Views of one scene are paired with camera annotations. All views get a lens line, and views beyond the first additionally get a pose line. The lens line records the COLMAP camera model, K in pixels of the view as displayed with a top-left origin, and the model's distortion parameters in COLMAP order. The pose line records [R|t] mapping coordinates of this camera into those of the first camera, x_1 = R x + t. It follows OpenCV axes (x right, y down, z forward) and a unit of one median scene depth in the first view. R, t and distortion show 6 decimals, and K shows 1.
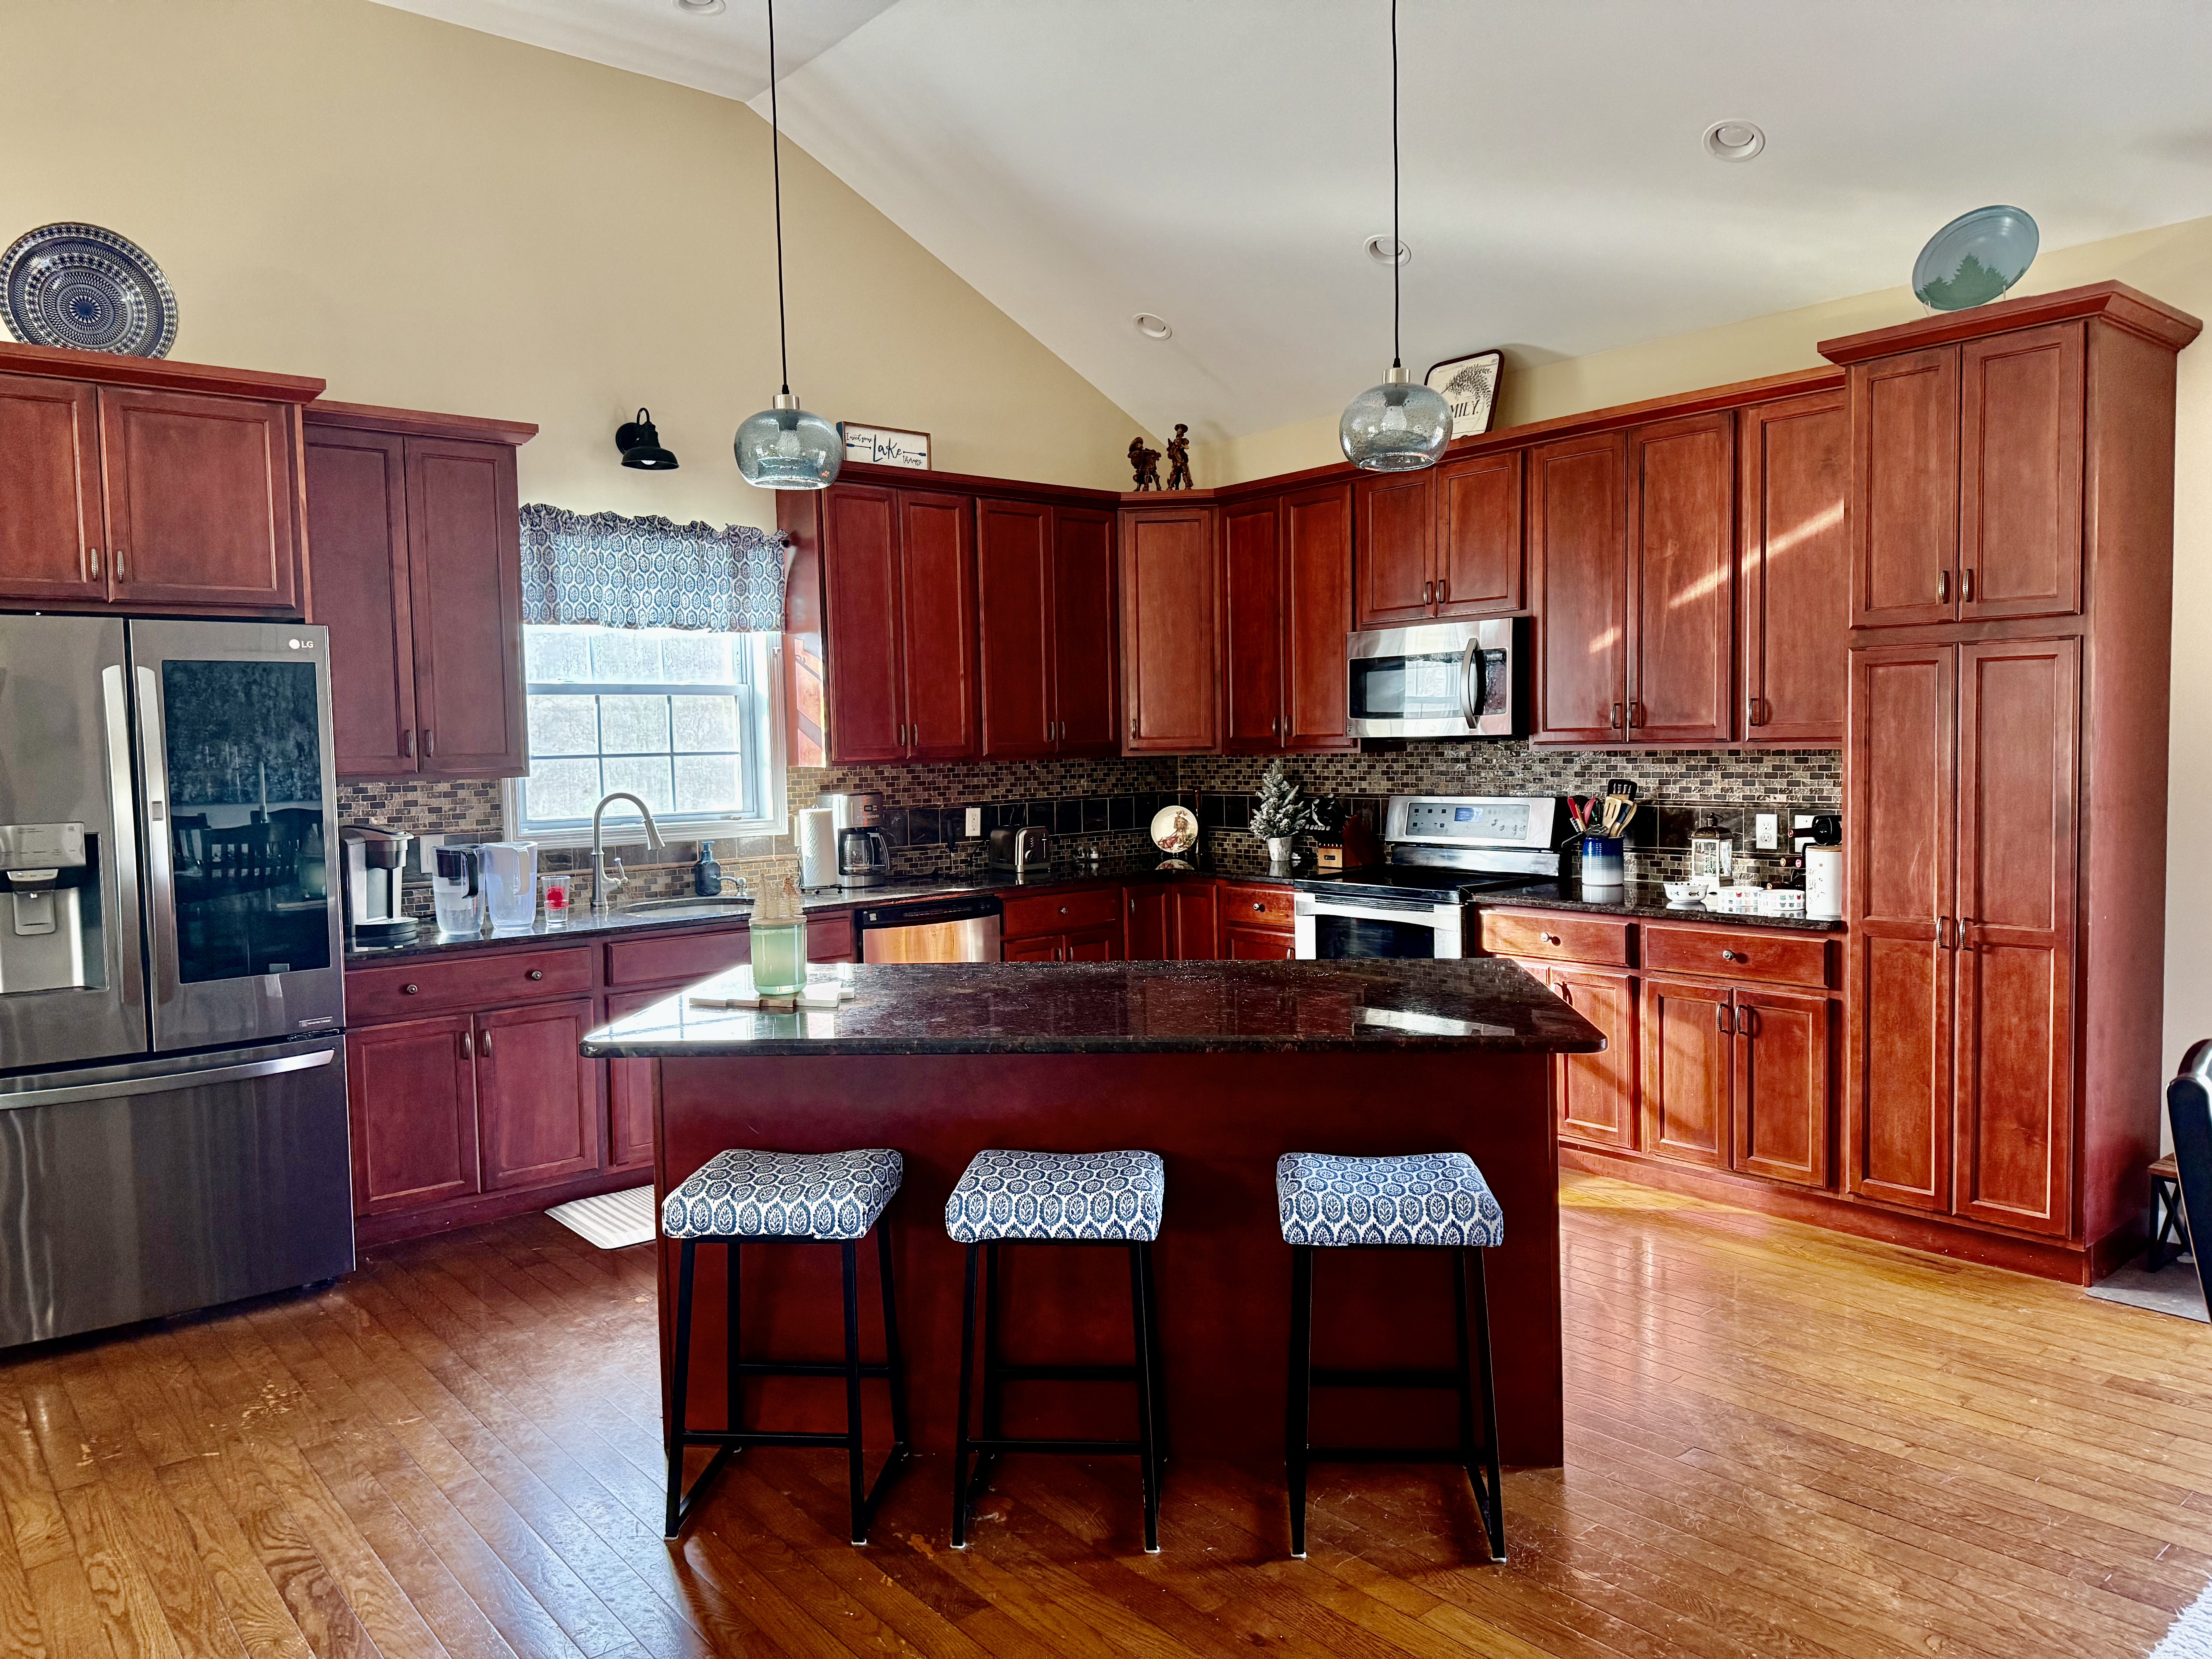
lens RADIAL K [[1557.2, 0, 1103.9], [0, 1557.2, 833.8], [0, 0, 1]] dist [0.076013, -0.083112]
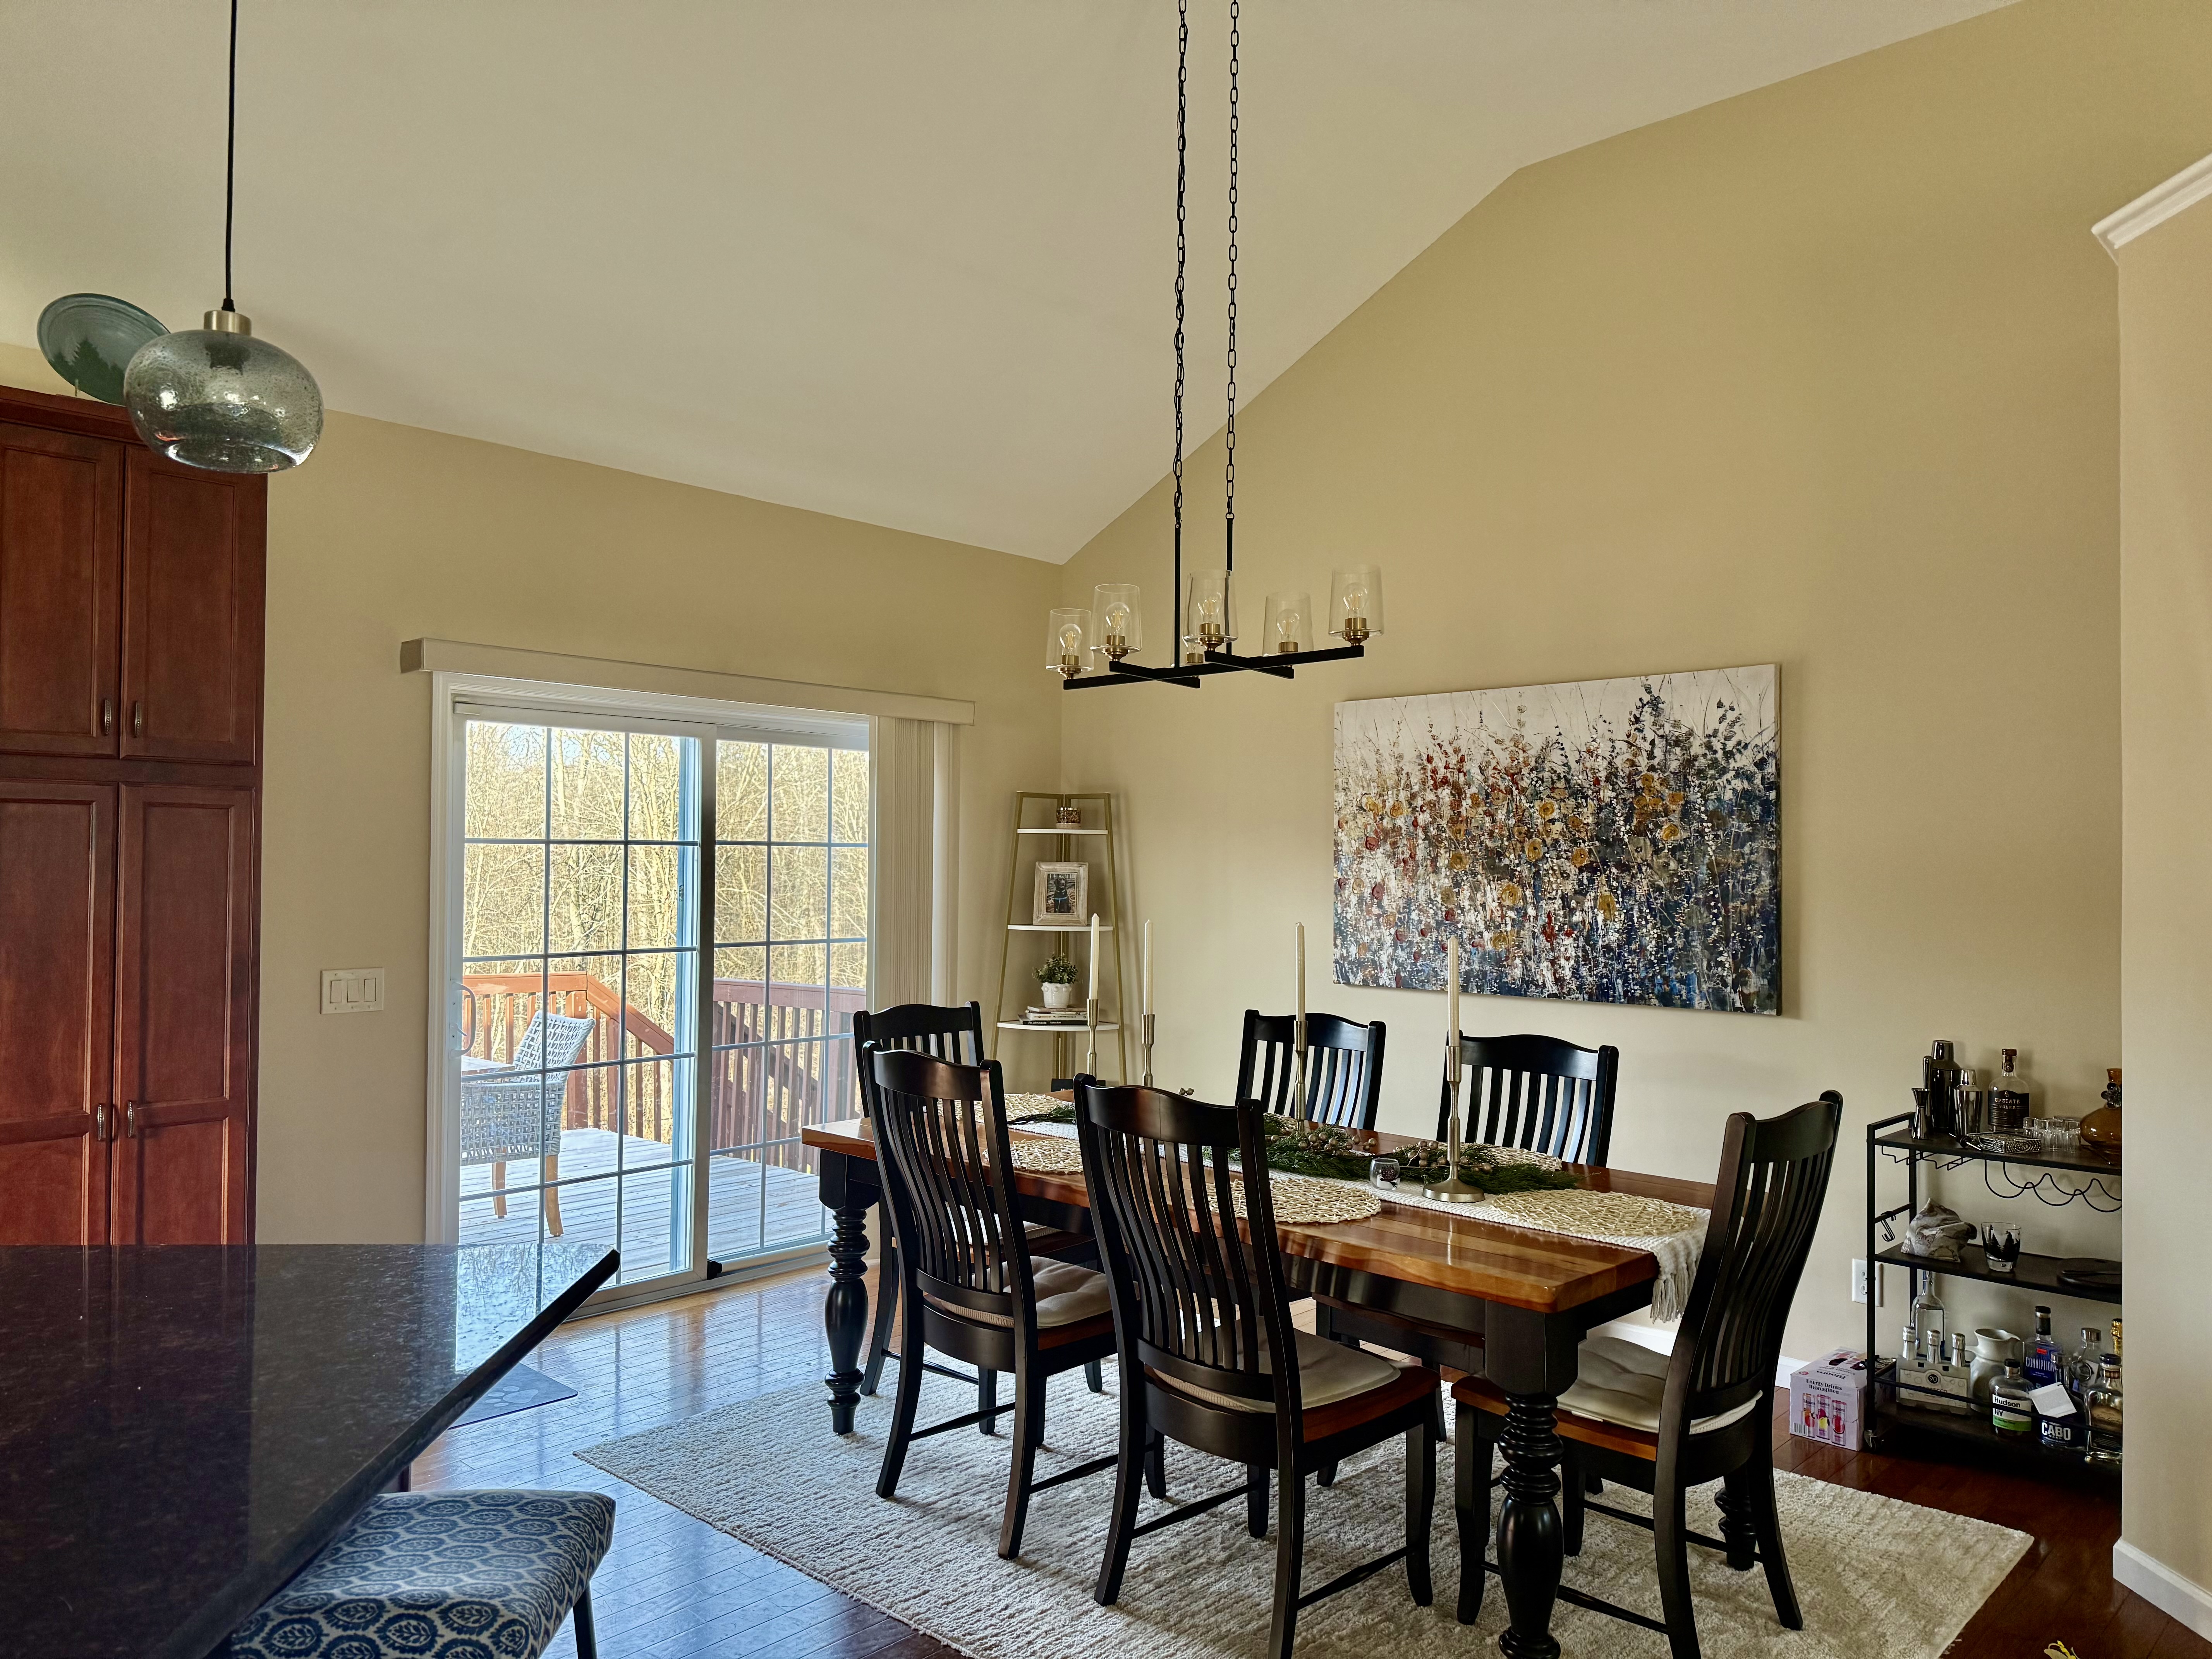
lens RADIAL K [[1557.2, 0, 1105.7], [0, 1557.2, 823.4], [0, 0, 1]] dist [0.076013, -0.083112]
pose [[-0.110557, 0.042273, 0.992970, -0.382822], [0.054441, 0.997853, -0.036419, -0.037617], [-0.992378, 0.050032, -0.112621, 0.567285]]
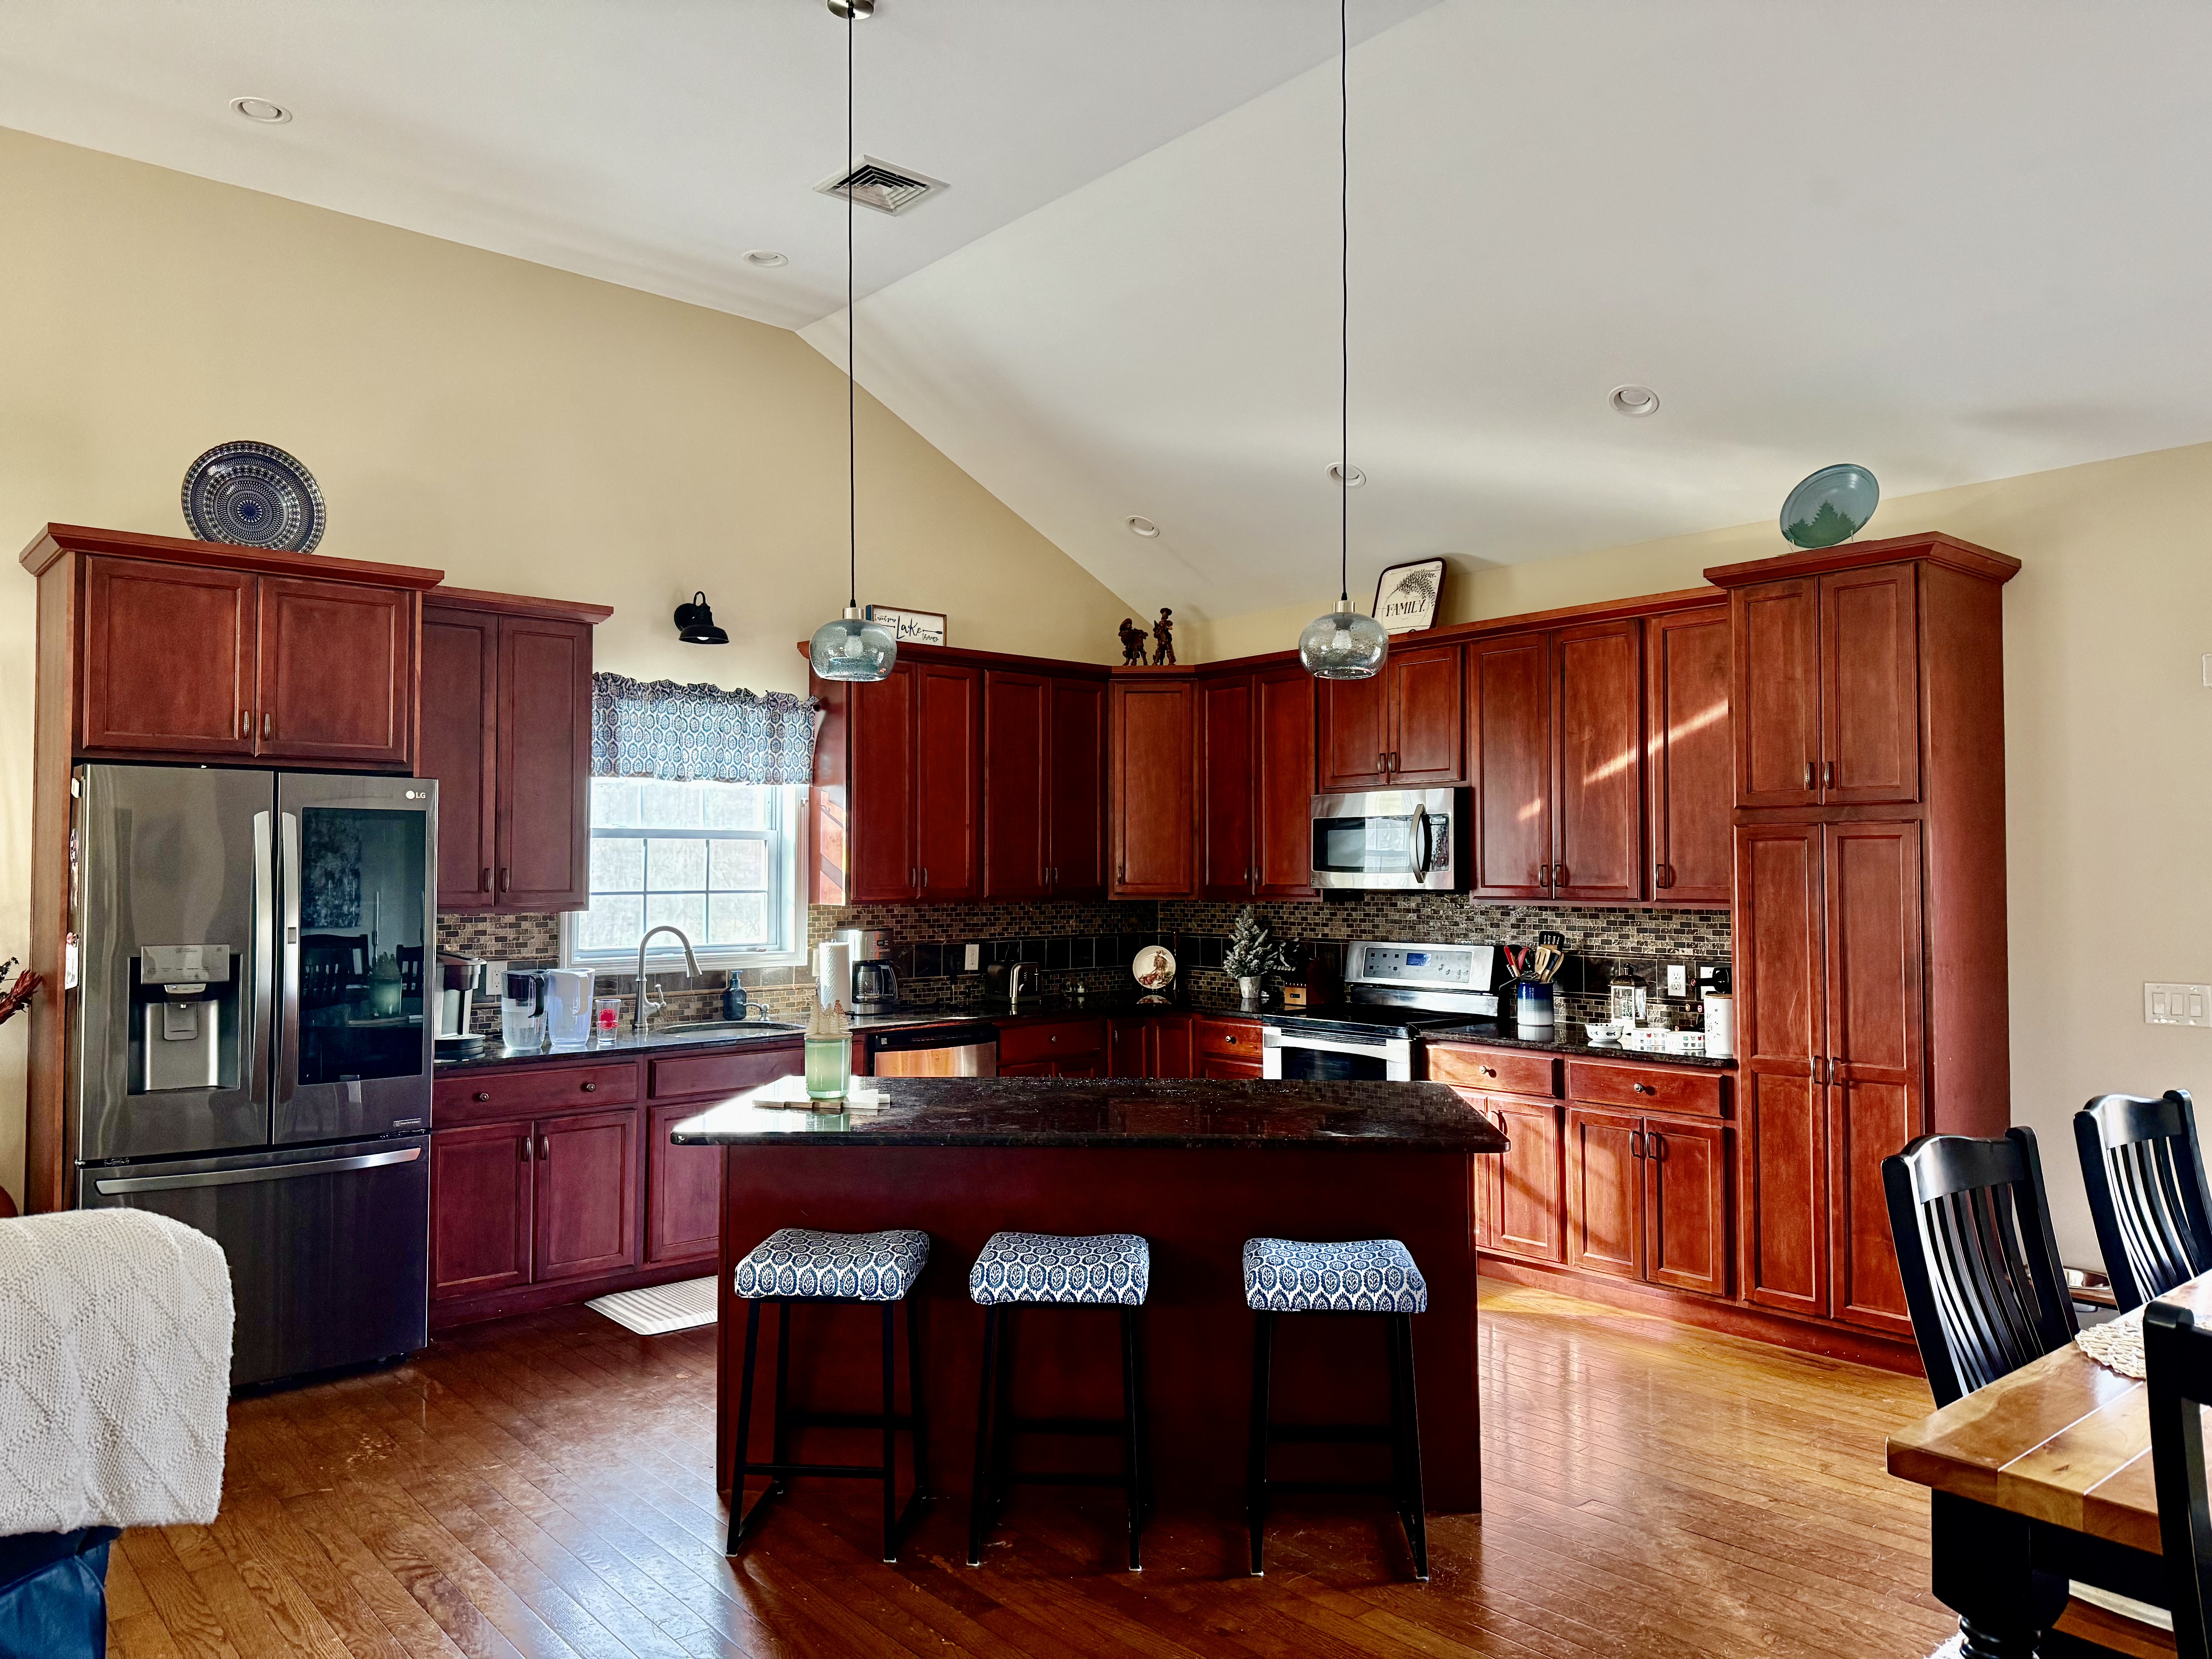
lens RADIAL K [[1557.2, 0, 1107.1], [0, 1557.2, 835.2], [0, 0, 1]] dist [0.076013, -0.083112]
pose [[0.999610, 0.020802, 0.018632, -0.016780], [-0.019065, 0.995848, -0.089017, 0.003900], [-0.020406, 0.088627, 0.995856, -0.164870]]
